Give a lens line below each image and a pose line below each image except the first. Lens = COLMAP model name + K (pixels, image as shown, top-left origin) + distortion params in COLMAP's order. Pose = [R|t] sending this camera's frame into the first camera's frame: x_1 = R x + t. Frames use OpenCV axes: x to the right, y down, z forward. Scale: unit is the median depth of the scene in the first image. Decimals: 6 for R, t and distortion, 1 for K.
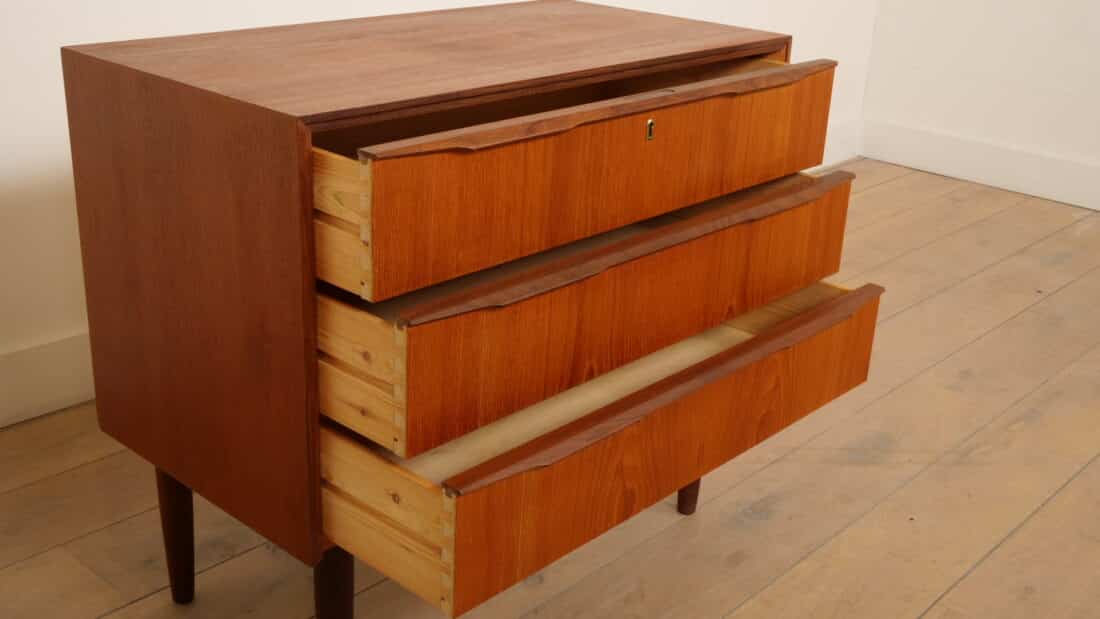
lens RADIAL K [[1217.3, 0, 550.0], [0, 1217.3, 309.5], [0, 0, 1]] dist [0.128224, -0.001042]
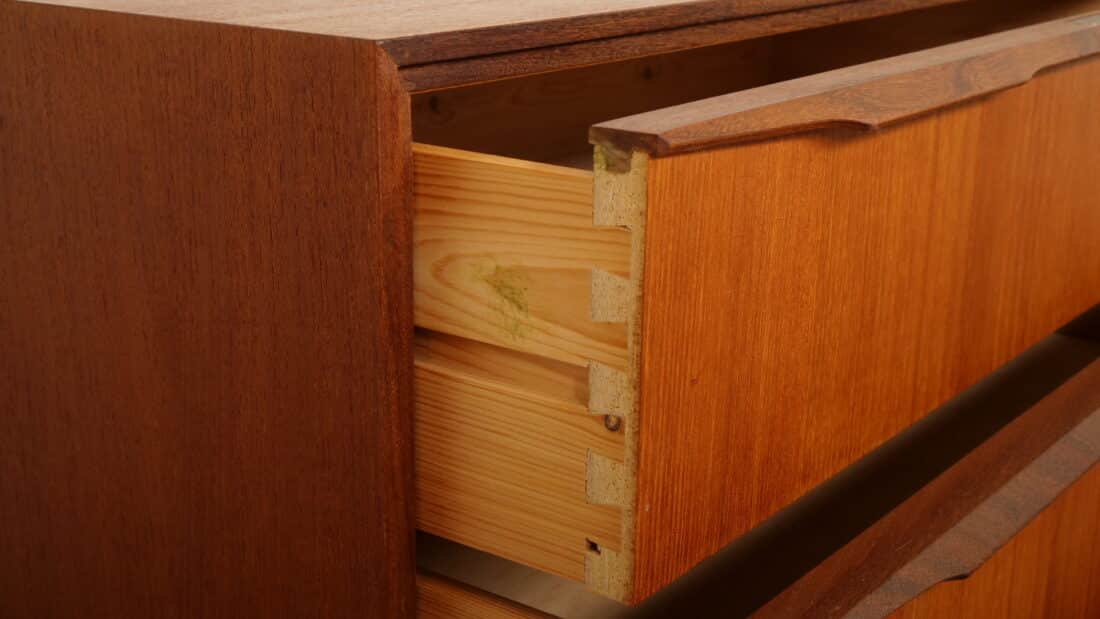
lens RADIAL K [[1519.2, 0, 550.0], [0, 1519.2, 309.5], [0, 0, 1]] dist [0.183605, 0.011805]
pose [[0.994618, -0.053874, 0.088508, -0.195684], [0.061222, 0.994707, -0.082521, -0.050928], [-0.083593, 0.087495, 0.992651, 0.593808]]
